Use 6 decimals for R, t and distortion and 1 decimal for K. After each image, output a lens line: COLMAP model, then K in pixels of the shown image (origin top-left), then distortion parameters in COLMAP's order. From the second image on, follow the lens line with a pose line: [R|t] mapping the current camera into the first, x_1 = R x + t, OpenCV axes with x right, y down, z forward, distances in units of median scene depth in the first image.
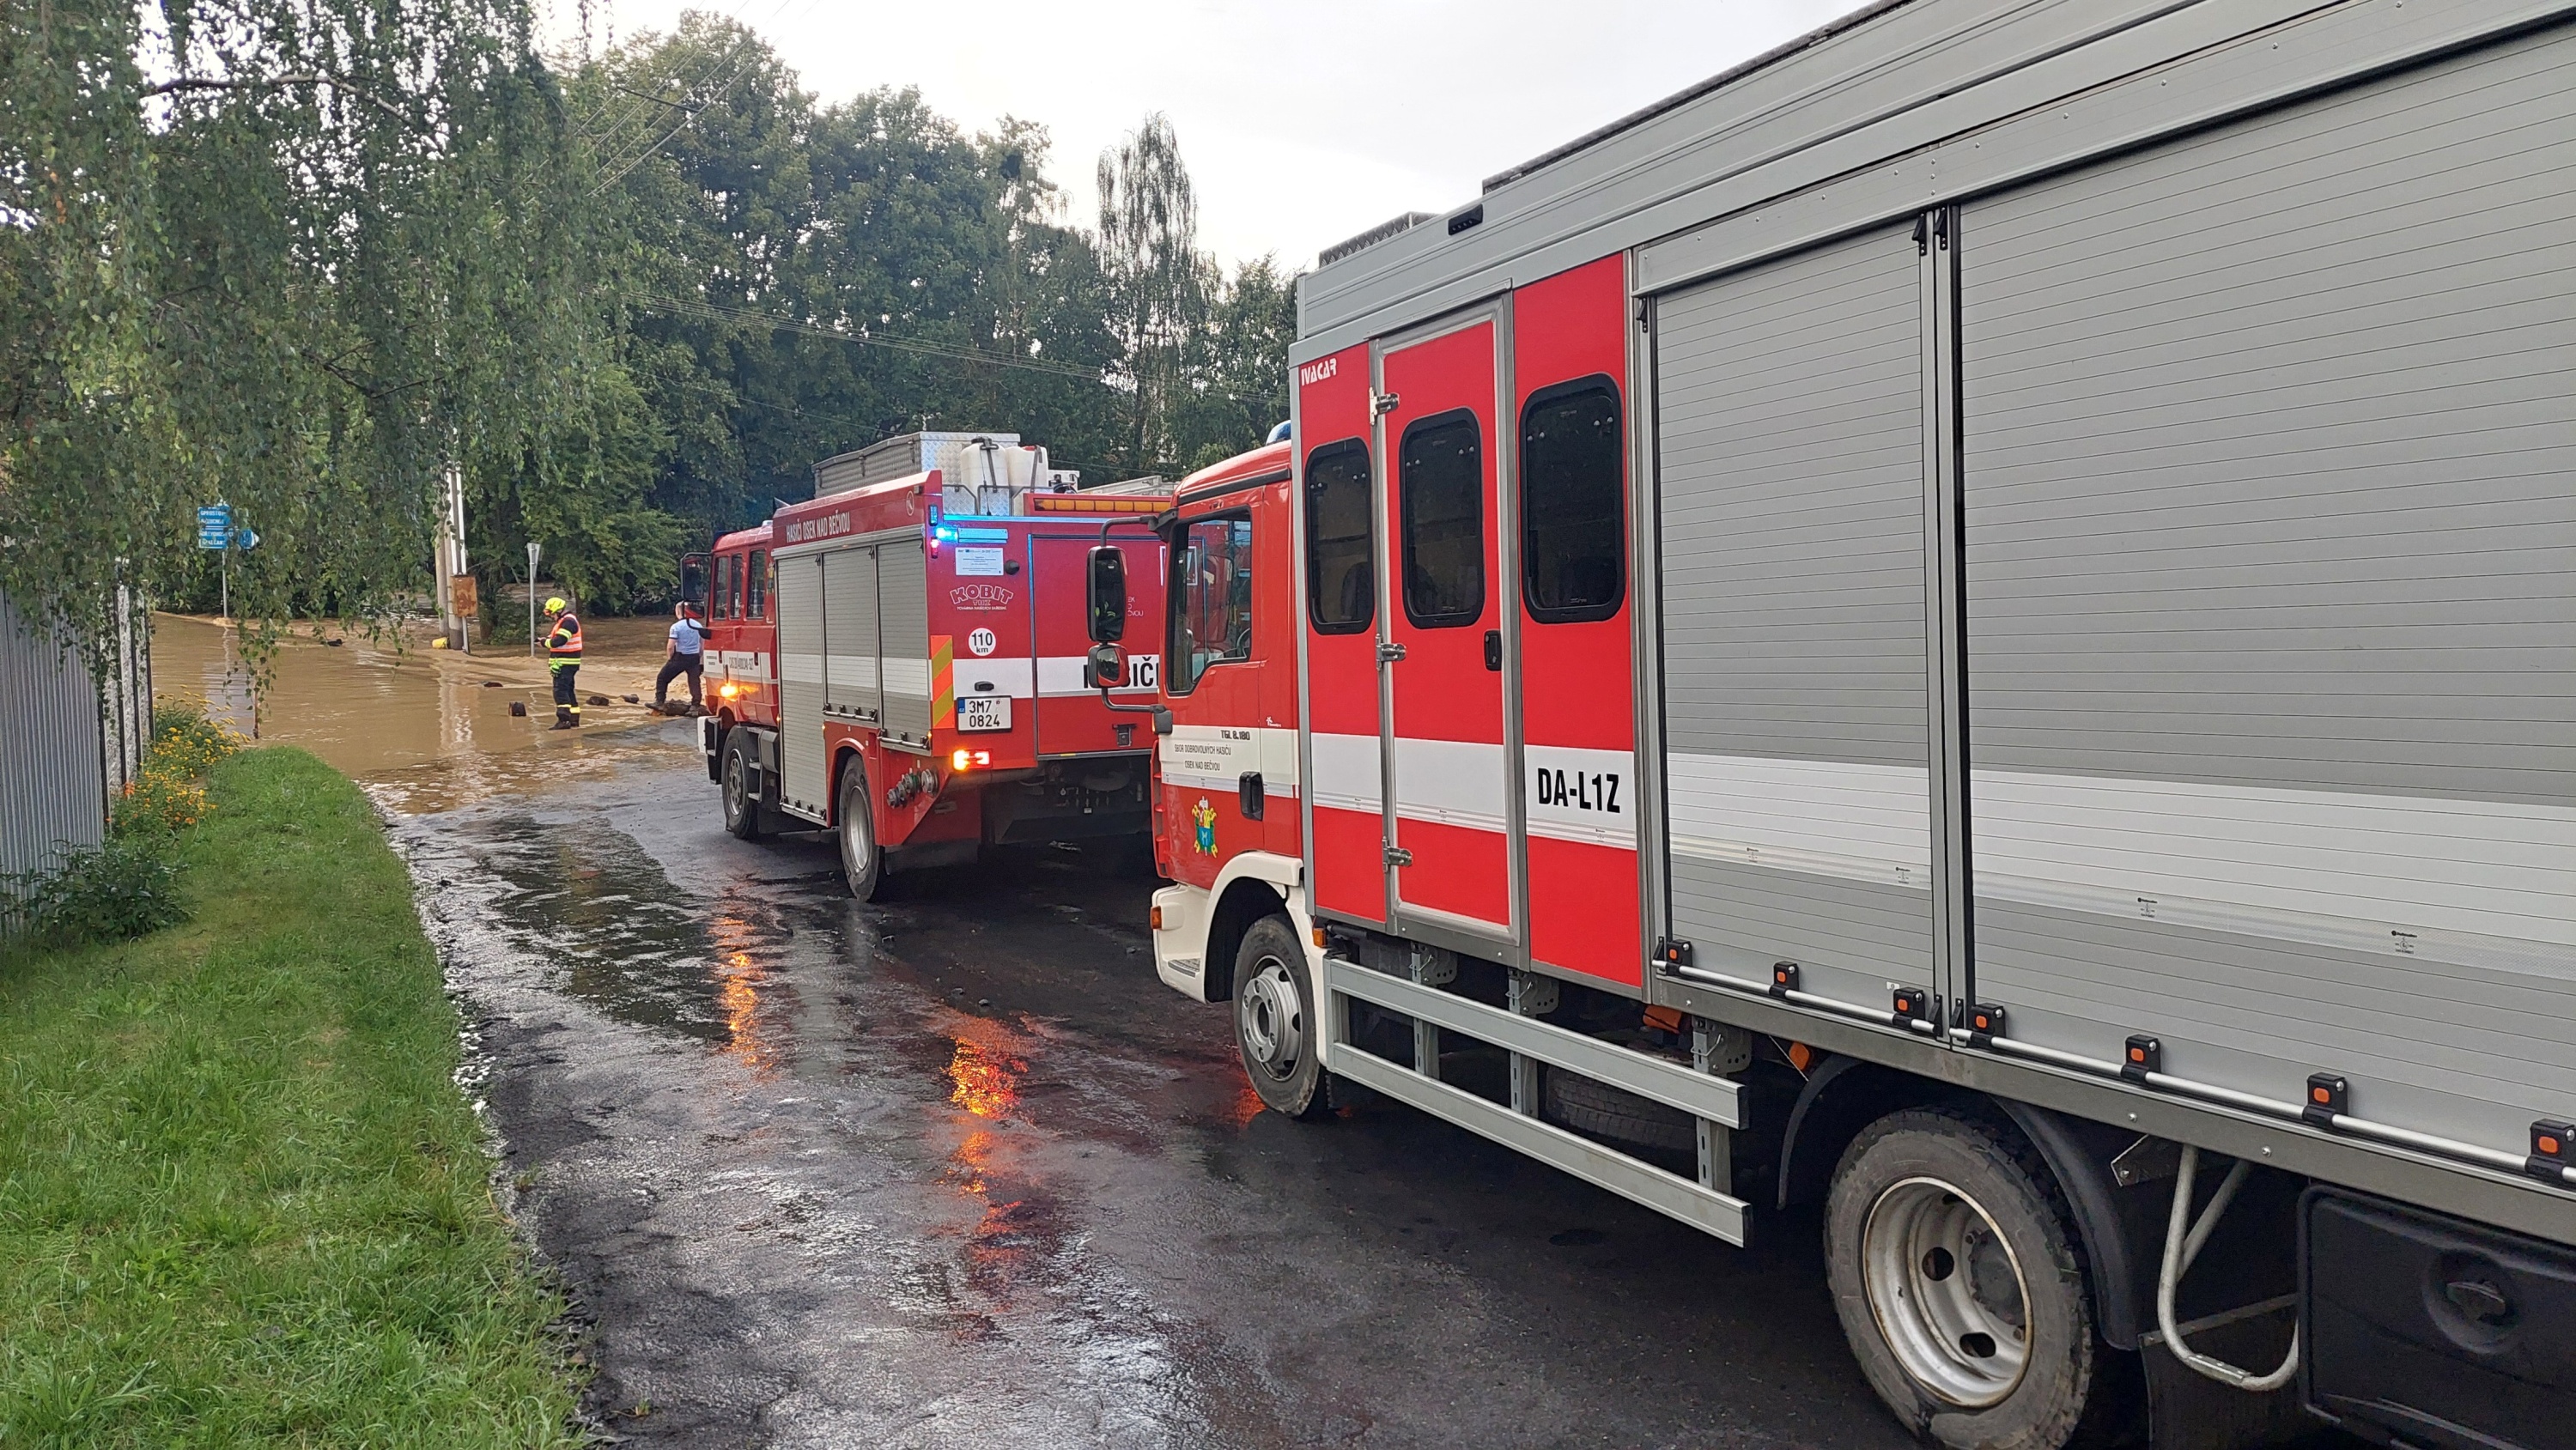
lens RADIAL K [[1692.1, 0, 1288.0], [0, 1692.1, 725.0], [0, 0, 1]] dist [0.043829, -0.001379]
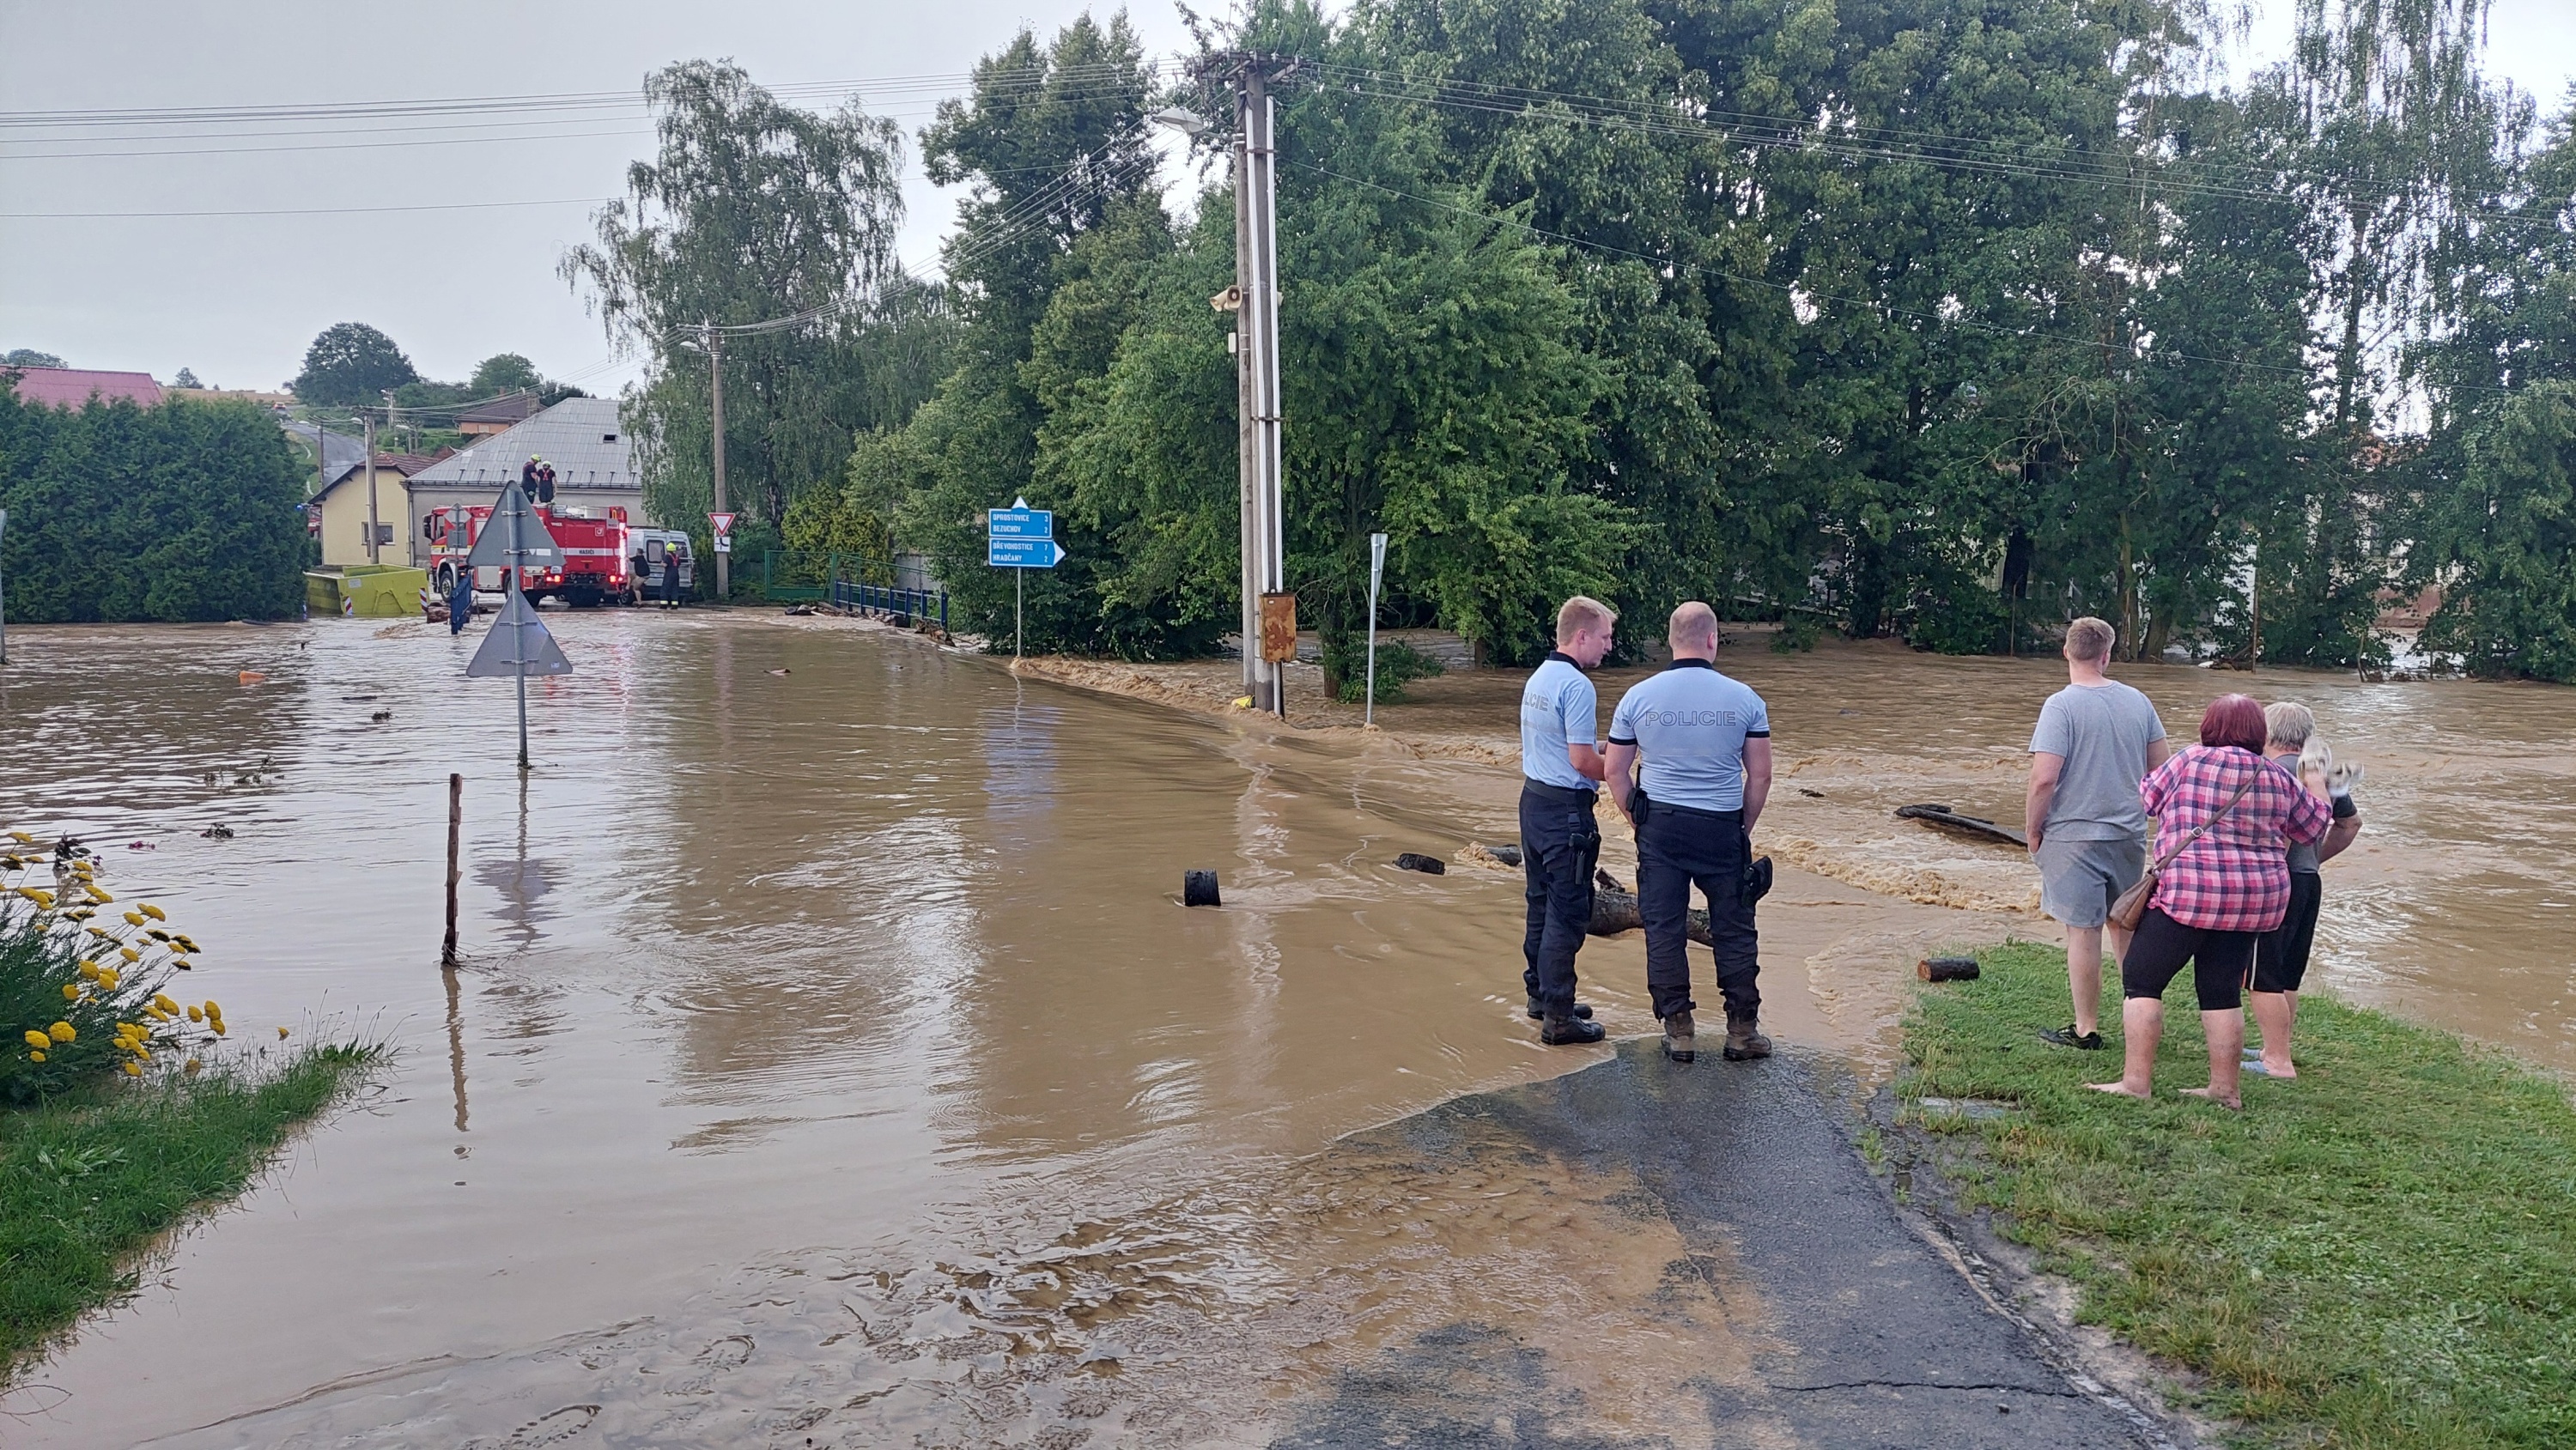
lens RADIAL K [[1692.1, 0, 1288.0], [0, 1692.1, 725.0], [0, 0, 1]] dist [0.043829, -0.001379]
pose [[0.861450, 0.029763, -0.506970, -0.129177], [-0.050669, 0.998337, -0.027488, -0.018404], [0.505309, 0.049367, 0.861525, 0.359620]]
